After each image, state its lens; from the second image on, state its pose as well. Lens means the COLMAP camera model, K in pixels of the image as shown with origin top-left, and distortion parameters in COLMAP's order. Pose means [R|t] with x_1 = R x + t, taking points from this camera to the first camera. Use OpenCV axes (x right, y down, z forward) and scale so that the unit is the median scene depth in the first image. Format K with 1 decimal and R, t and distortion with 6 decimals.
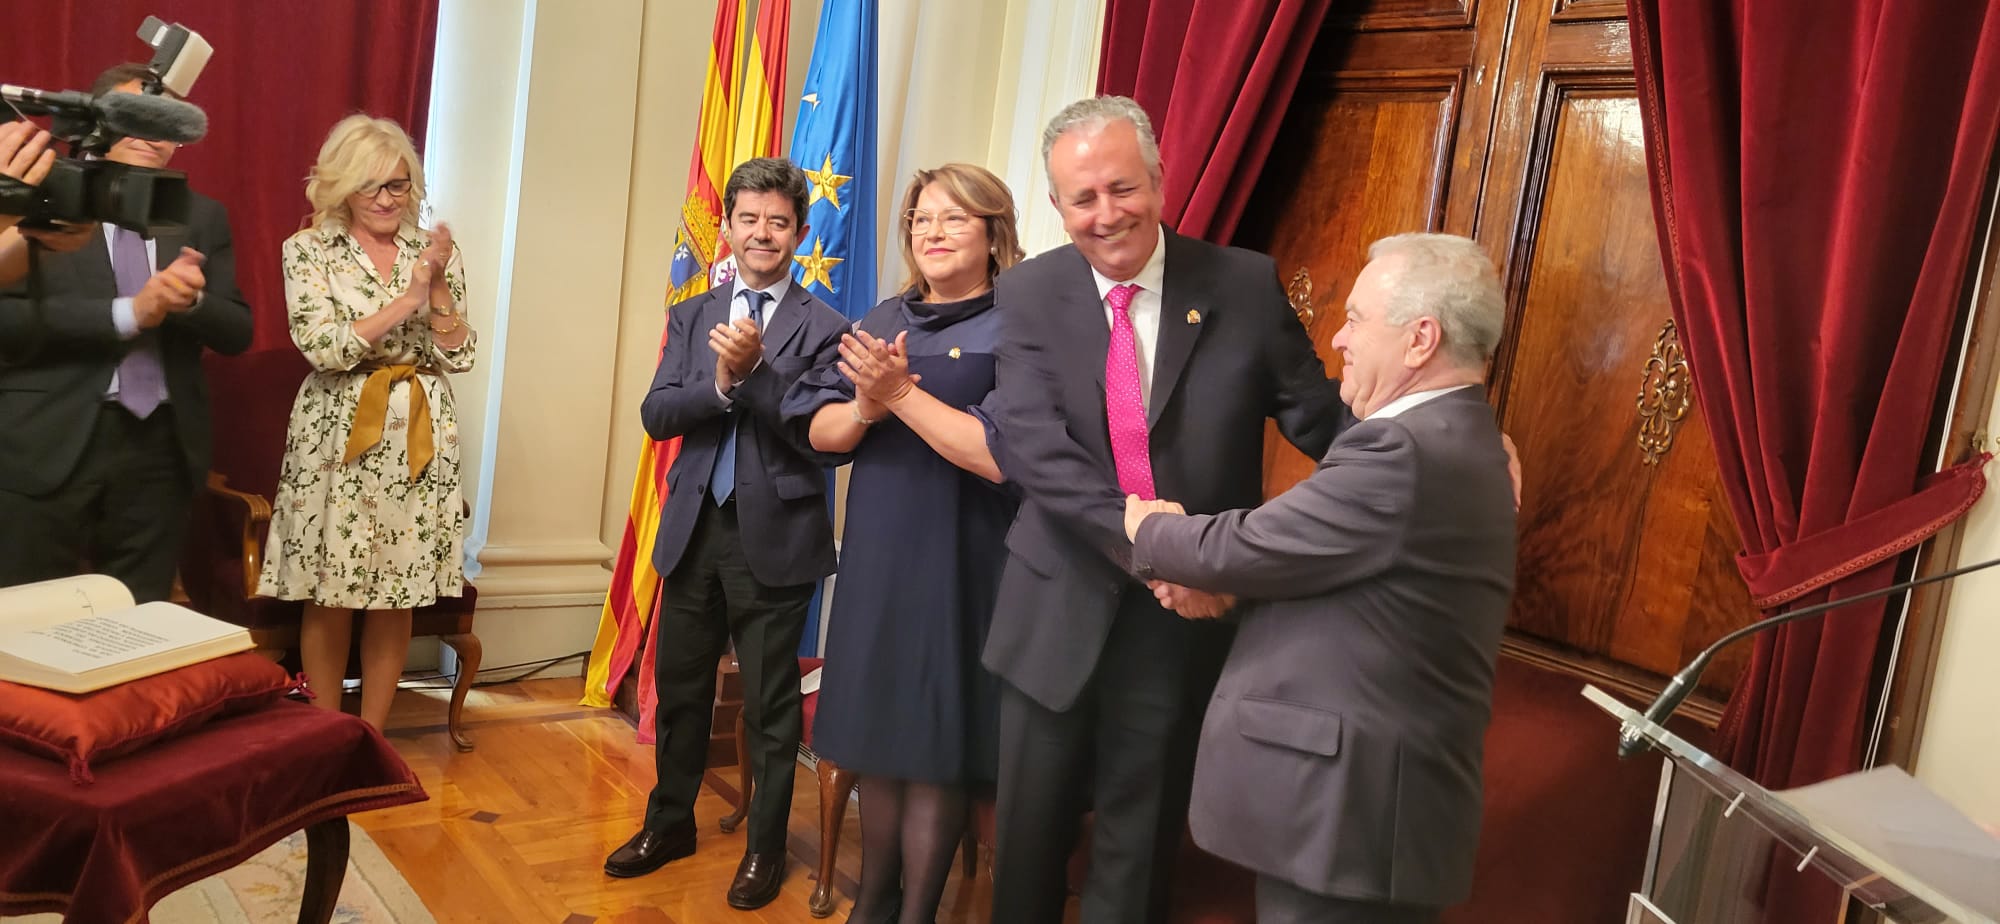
lens RADIAL K [[1546.8, 0, 1019.1], [0, 1546.8, 427.2], [0, 0, 1]] dist [0.066034, -0.019961]
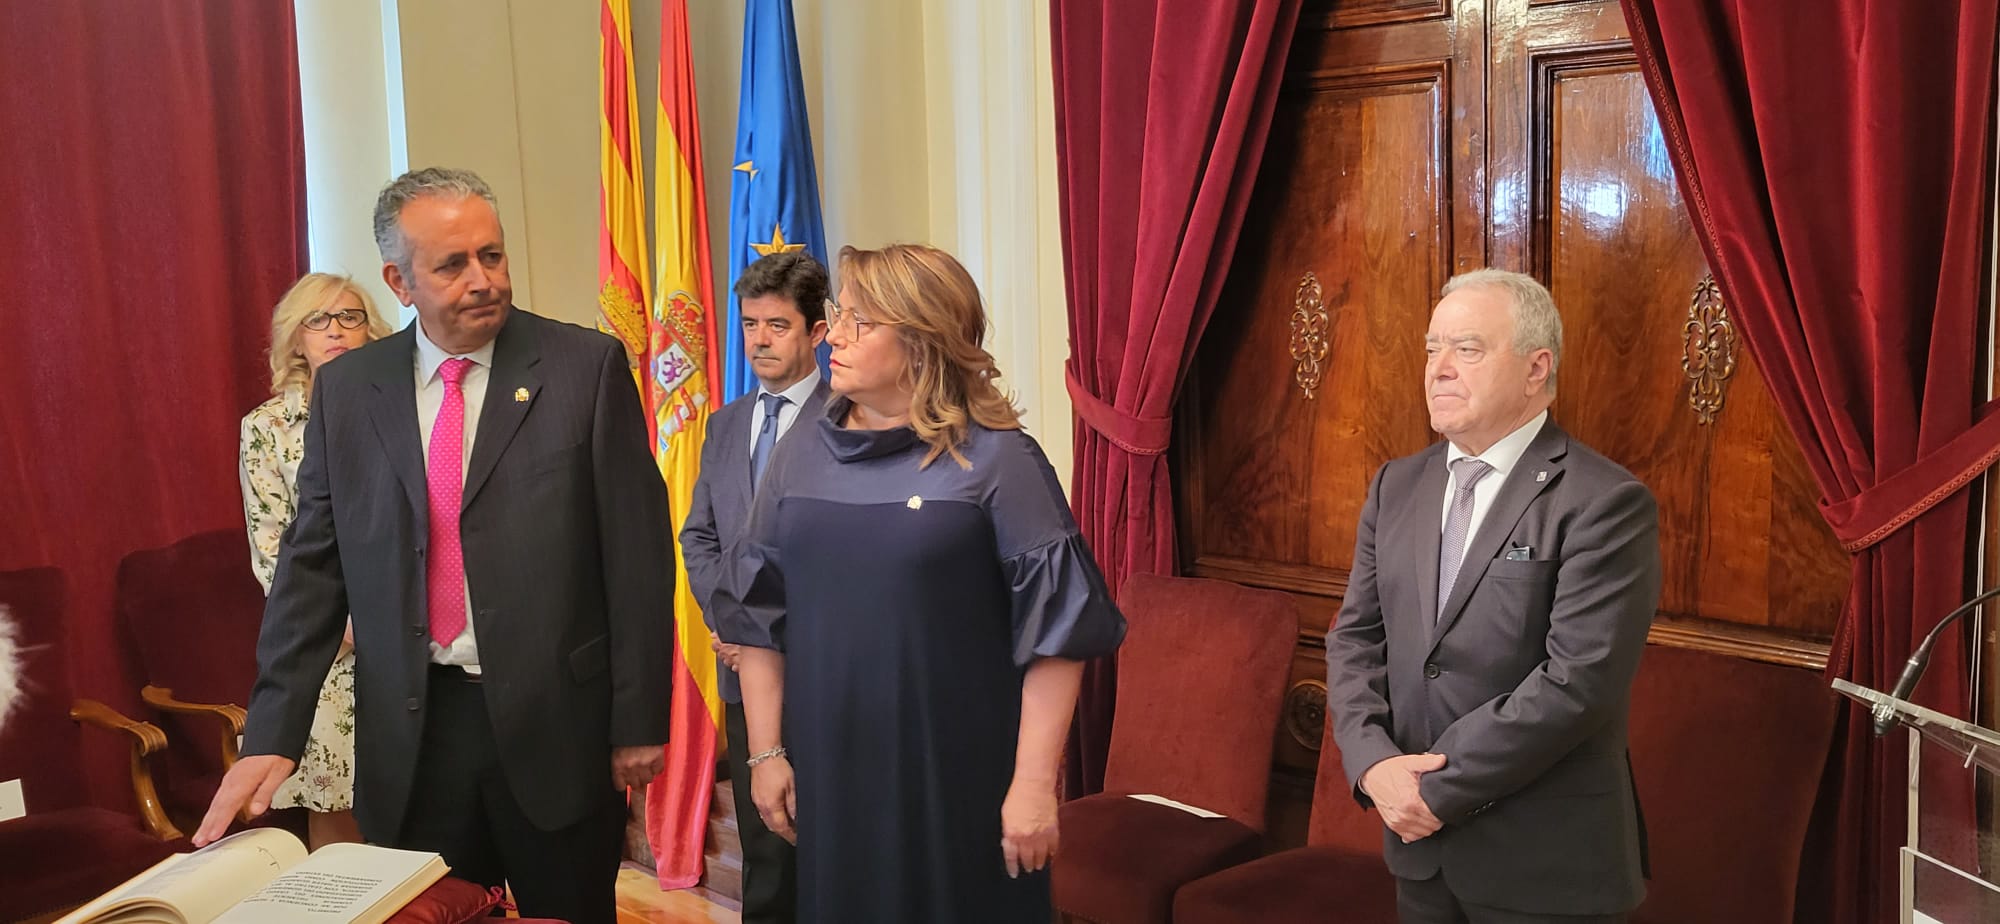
lens RADIAL K [[1826.4, 0, 996.7], [0, 1826.4, 403.0], [0, 0, 1]] dist [0.040724, 0.000000]
pose [[0.980140, -0.167502, 0.106153, -0.171560], [0.167929, 0.985787, 0.004964, -0.071032], [-0.105476, 0.012961, 0.994337, -0.146073]]
